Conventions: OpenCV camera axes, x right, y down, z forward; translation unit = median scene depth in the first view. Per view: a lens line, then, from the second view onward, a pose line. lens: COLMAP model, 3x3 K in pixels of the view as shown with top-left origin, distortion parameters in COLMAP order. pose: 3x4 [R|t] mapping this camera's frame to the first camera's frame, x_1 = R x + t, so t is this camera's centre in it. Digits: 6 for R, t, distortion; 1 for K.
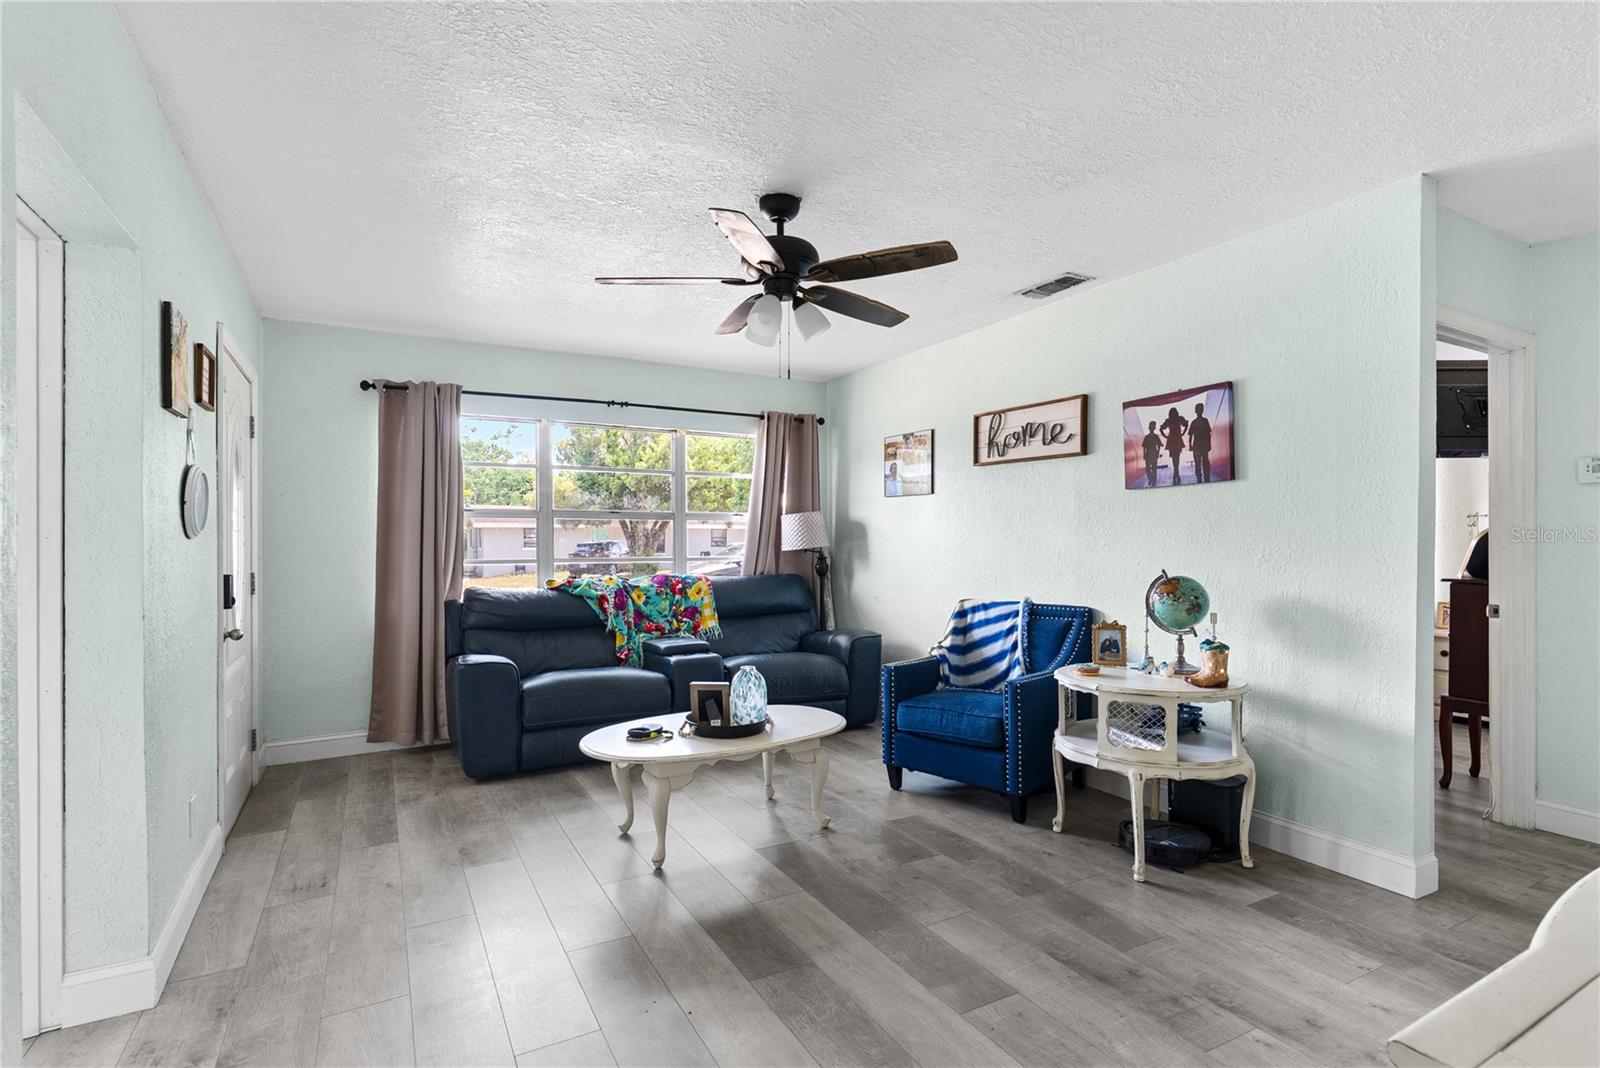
lens RADIAL K [[768.0, 0, 801.4], [0, 768.0, 540.9], [0, 0, 1]] dist [0.001924, -0.000329]
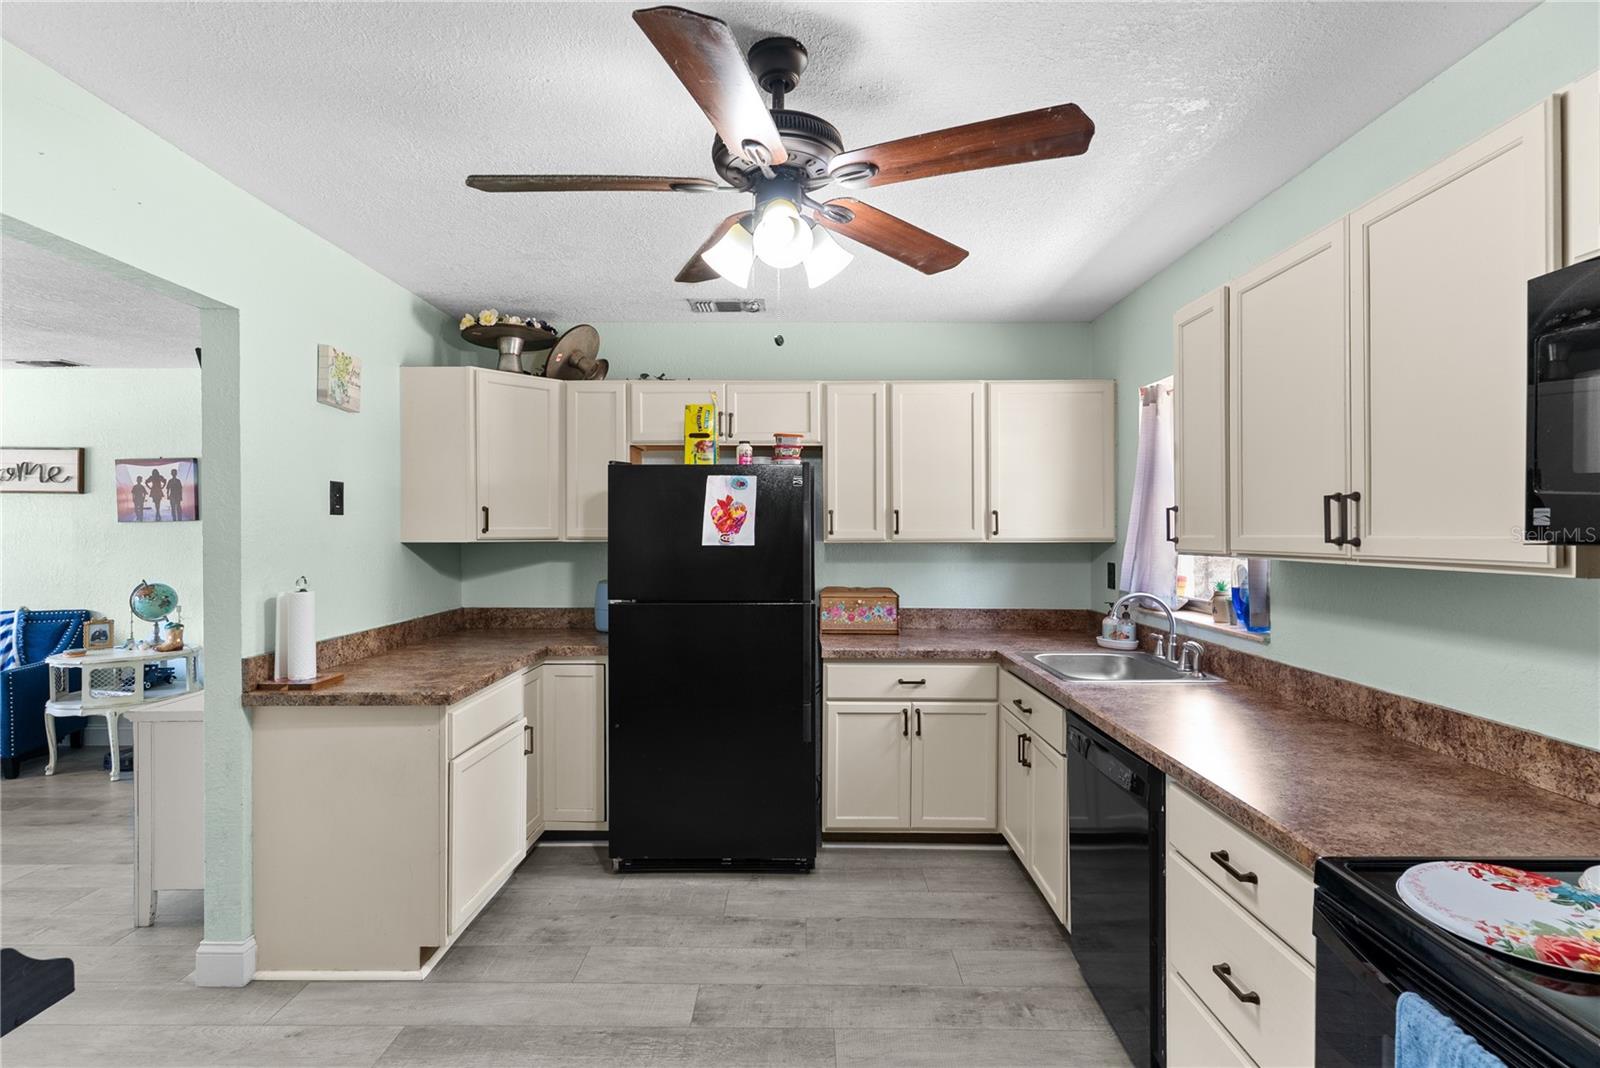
lens RADIAL K [[768.0, 0, 799.3], [0, 768.0, 529.5], [0, 0, 1]] dist [0.001924, -0.000329]
pose [[0.492790, -0.003416, 0.870141, -0.196248], [0.003710, 0.999991, 0.001824, -0.056412], [-0.870140, 0.002329, 0.492799, -0.821738]]
